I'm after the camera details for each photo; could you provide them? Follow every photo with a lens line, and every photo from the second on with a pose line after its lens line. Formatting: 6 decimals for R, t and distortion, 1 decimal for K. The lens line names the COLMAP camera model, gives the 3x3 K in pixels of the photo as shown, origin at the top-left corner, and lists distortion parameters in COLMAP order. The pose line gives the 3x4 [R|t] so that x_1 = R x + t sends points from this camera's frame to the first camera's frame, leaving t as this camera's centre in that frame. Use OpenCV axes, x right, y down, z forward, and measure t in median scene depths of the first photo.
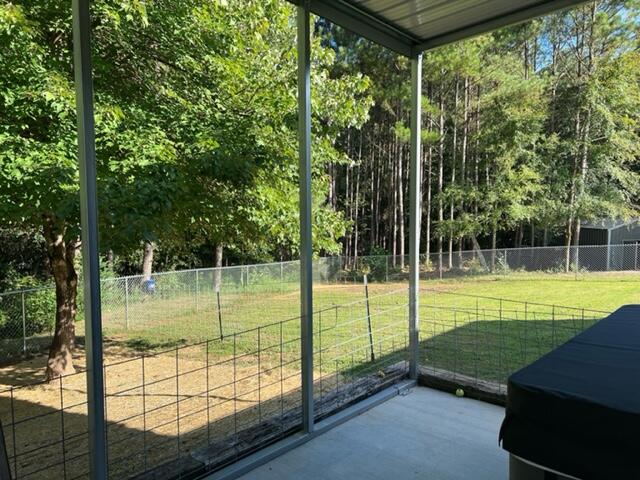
lens RADIAL K [[478.7, 0, 318.0], [0, 478.7, 243.2], [0, 0, 1]] dist [0.079898, -0.094614]
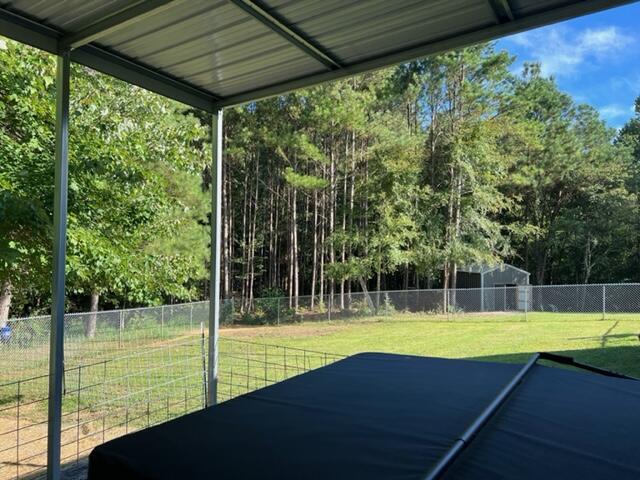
lens RADIAL K [[478.7, 0, 316.7], [0, 478.7, 236.7], [0, 0, 1]] dist [0.079898, -0.094614]
pose [[0.983576, 0.021660, 0.179190, 0.048777], [-0.004122, 0.995210, -0.097673, -0.003991], [-0.180448, 0.095330, 0.978954, -0.006136]]
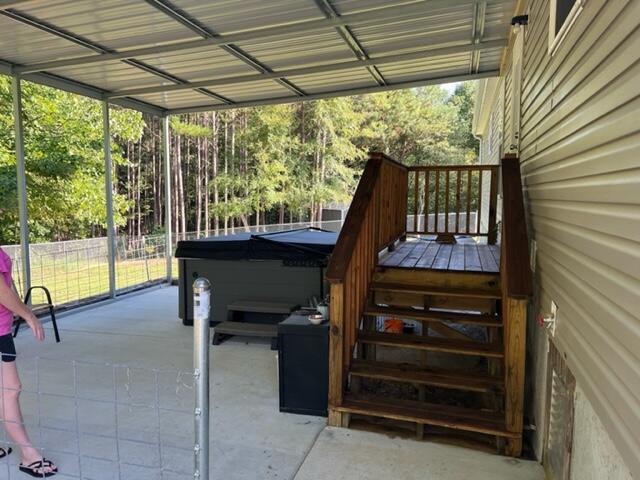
lens RADIAL K [[478.7, 0, 318.8], [0, 478.7, 241.8], [0, 0, 1]] dist [0.079898, -0.094614]
pose [[0.907628, -0.030719, 0.418650, -0.013831], [0.017195, 0.999202, 0.036041, 0.012226], [-0.419423, -0.025513, 0.907432, -0.216795]]
